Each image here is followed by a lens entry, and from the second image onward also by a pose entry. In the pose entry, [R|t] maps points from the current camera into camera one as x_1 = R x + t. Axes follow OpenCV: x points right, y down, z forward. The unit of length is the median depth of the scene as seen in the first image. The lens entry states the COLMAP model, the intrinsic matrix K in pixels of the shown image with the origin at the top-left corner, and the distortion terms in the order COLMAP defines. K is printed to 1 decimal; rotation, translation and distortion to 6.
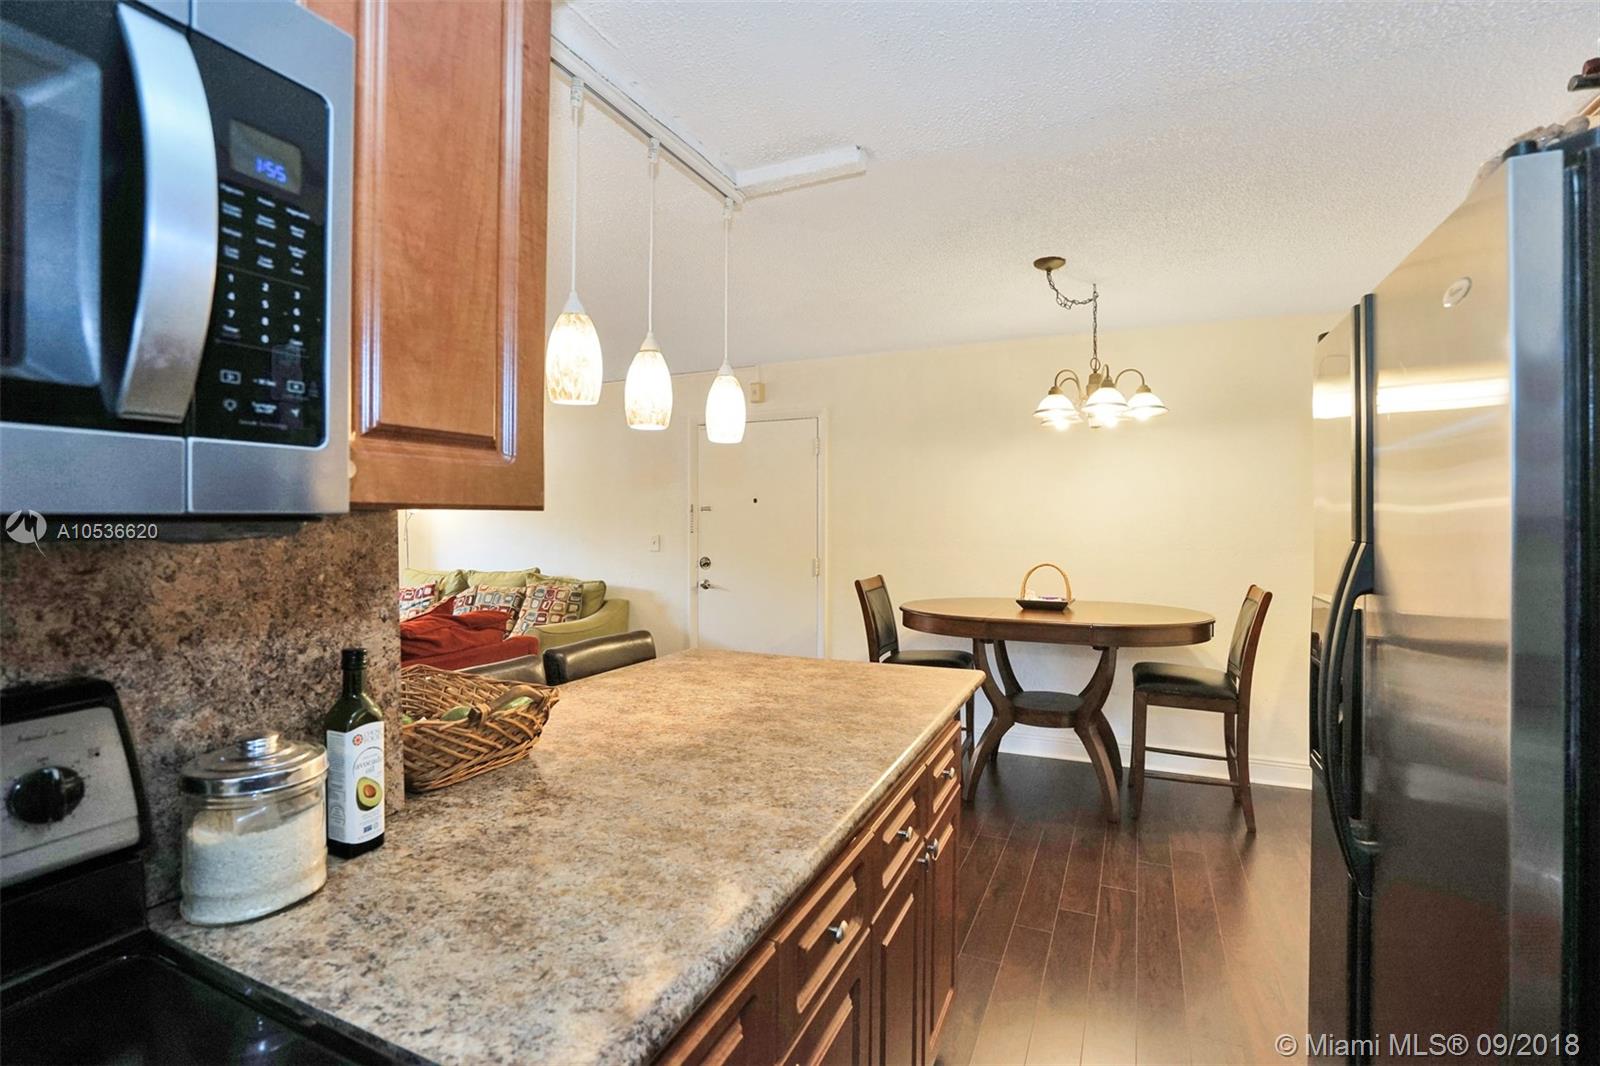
lens RADIAL K [[731.5, 0, 798.8], [0, 731.5, 526.6], [0, 0, 1]] dist [-0.051141, 0.017982]
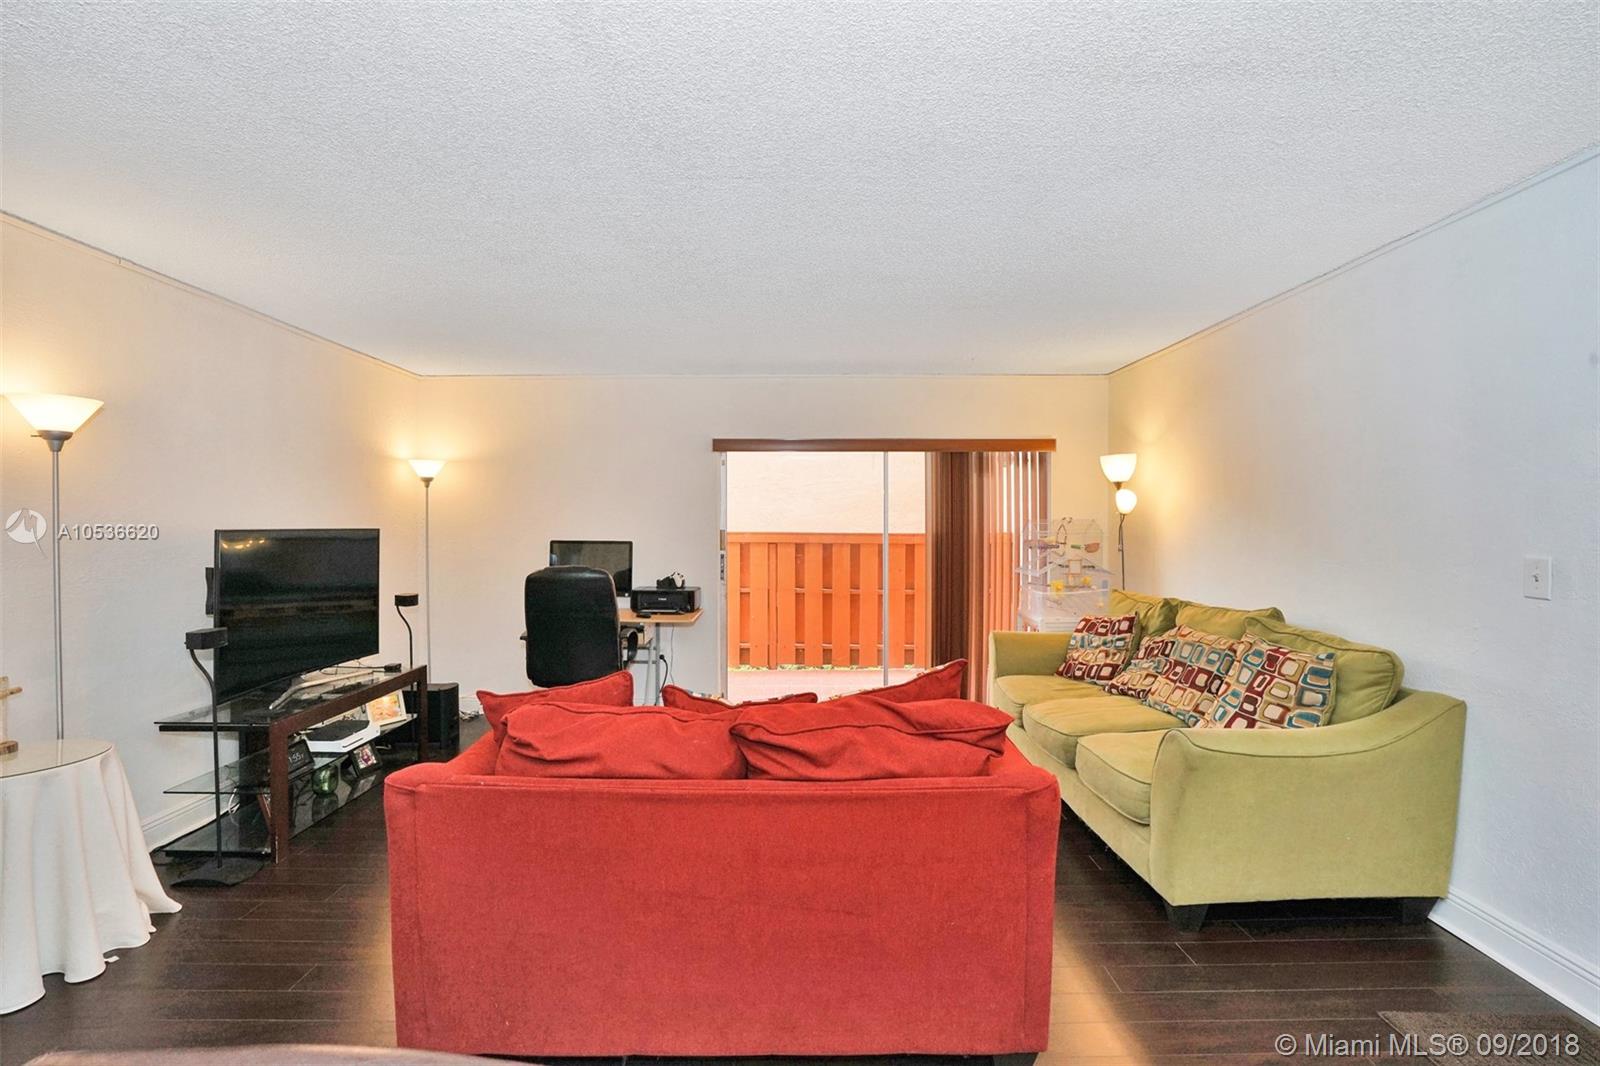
lens RADIAL K [[743.5, 0, 800.0], [0, 743.5, 533.0], [0, 0, 1]] dist [-0.047684, 0.000424]
pose [[0.428659, 0.010532, -0.903405, -0.011267], [-0.005189, 0.999944, 0.009195, -0.004732], [0.903451, 0.000746, 0.428690, 0.464354]]
